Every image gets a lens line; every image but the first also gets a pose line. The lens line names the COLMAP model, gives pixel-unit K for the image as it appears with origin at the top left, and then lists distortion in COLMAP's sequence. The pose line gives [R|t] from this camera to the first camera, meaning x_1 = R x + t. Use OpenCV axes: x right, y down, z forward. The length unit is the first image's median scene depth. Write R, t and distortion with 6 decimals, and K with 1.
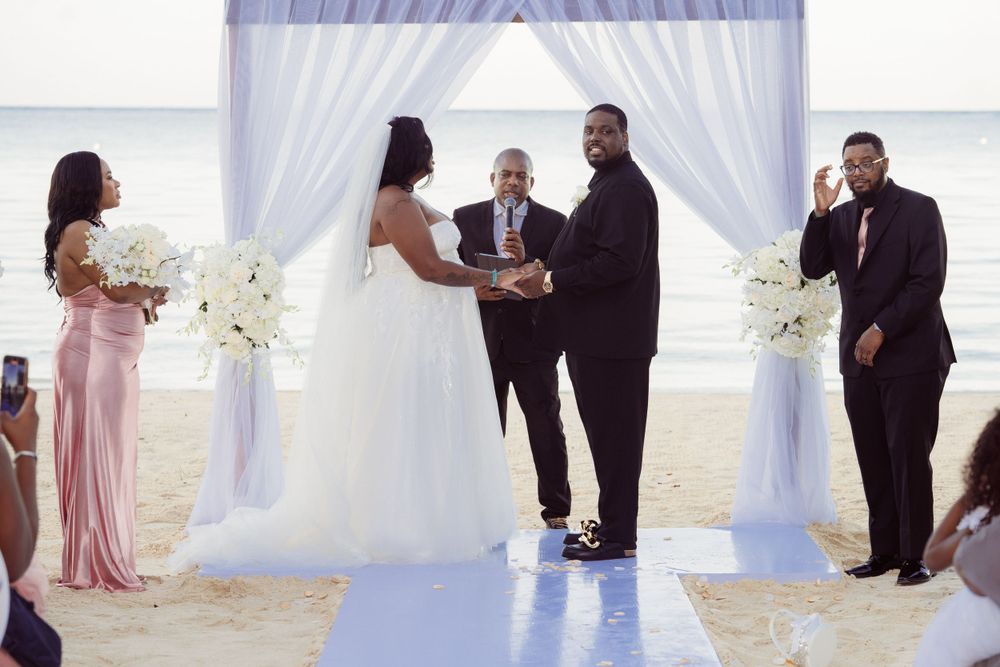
lens RADIAL K [[2601.6, 0, 504.7], [0, 2601.6, 336.6], [0, 0, 1]] dist [0.416294, 0.000000]
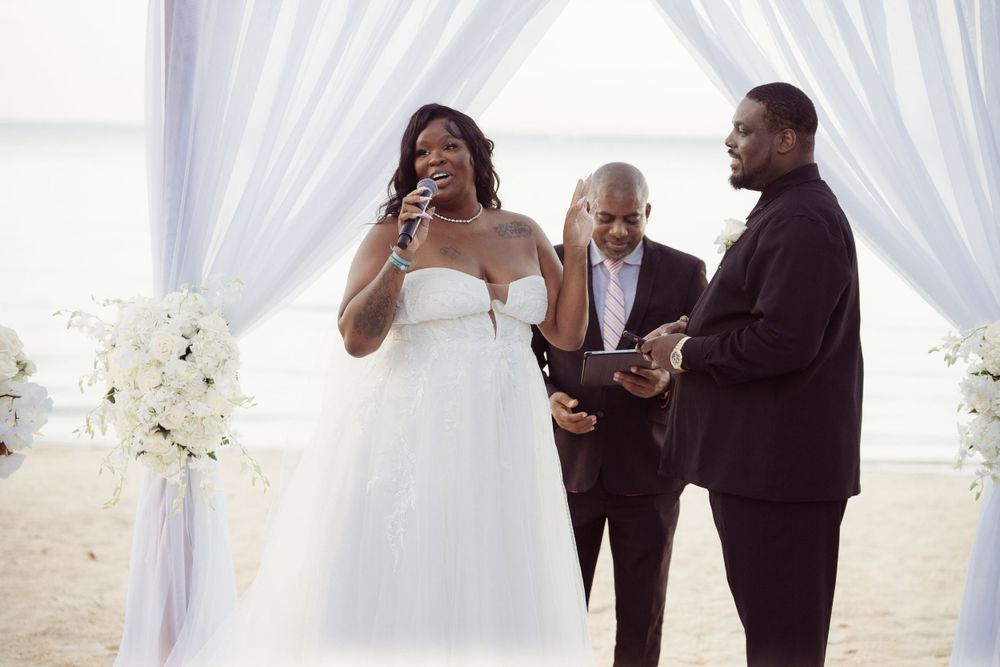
lens RADIAL K [[2601.6, 0, 502.1], [0, 2601.6, 335.2], [0, 0, 1]] dist [0.416294, 0.000000]
pose [[0.997090, 0.024406, -0.072215, 0.026751], [-0.025181, 0.999634, -0.009840, -0.022067], [0.071949, 0.011630, 0.997341, 0.362209]]
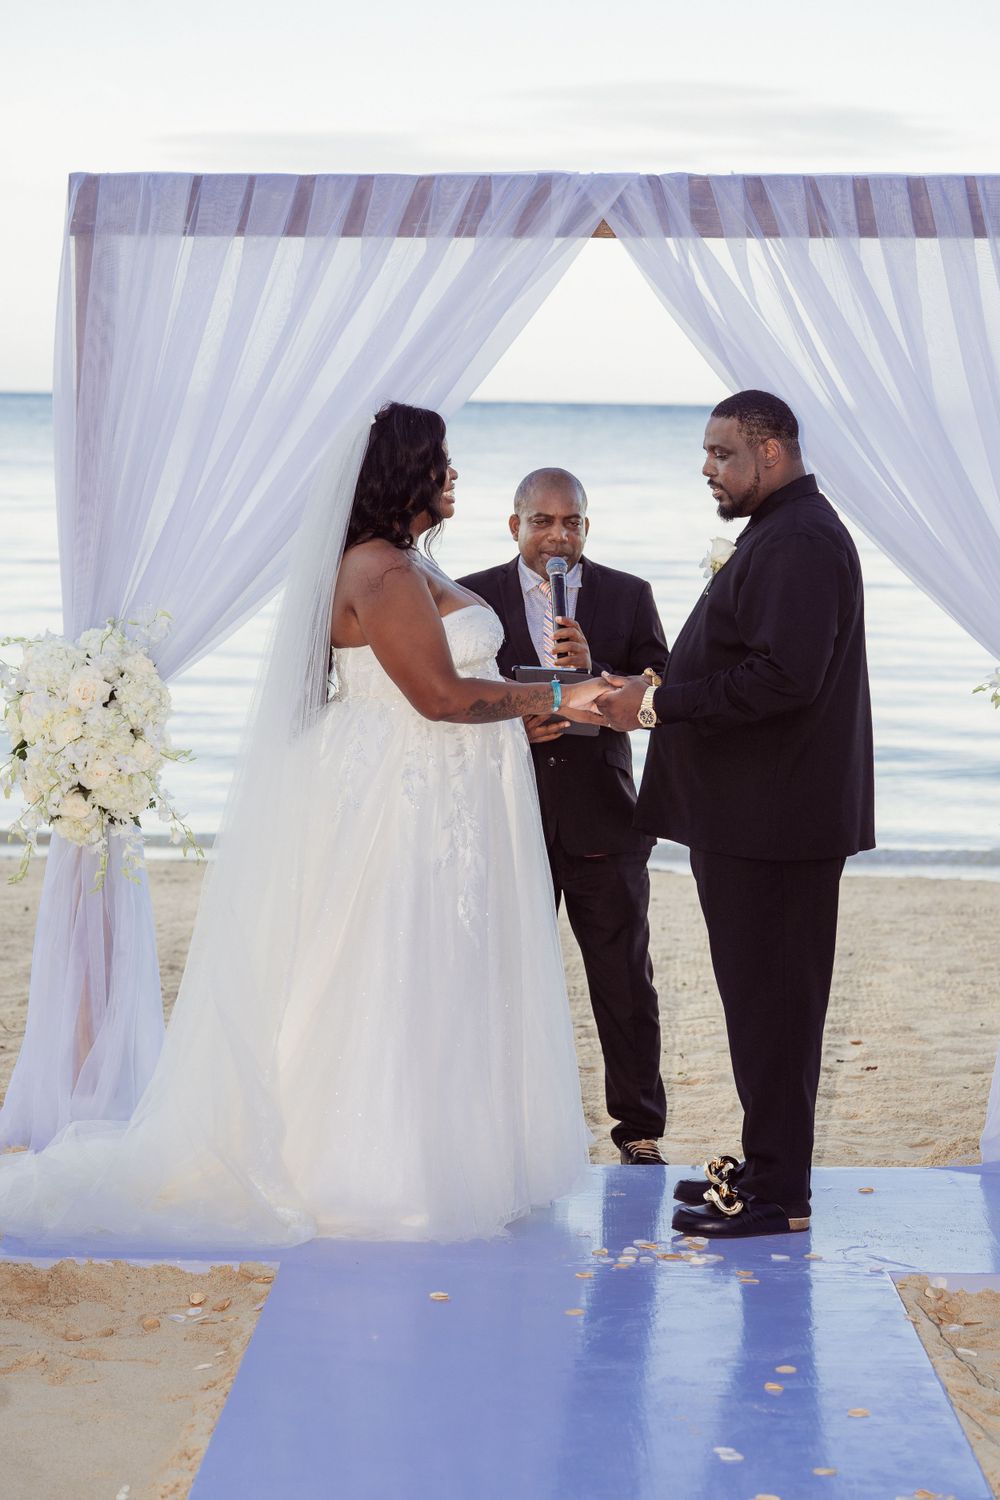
lens RADIAL K [[3902.4, 0, 506.9], [0, 3902.4, 707.4], [0, 0, 1]] dist [0.416294, 0.000000]
pose [[0.999750, 0.014959, -0.016642, -0.000087], [-0.015152, 0.999819, -0.011545, -0.012273], [0.016466, 0.011794, 0.999795, 0.181579]]
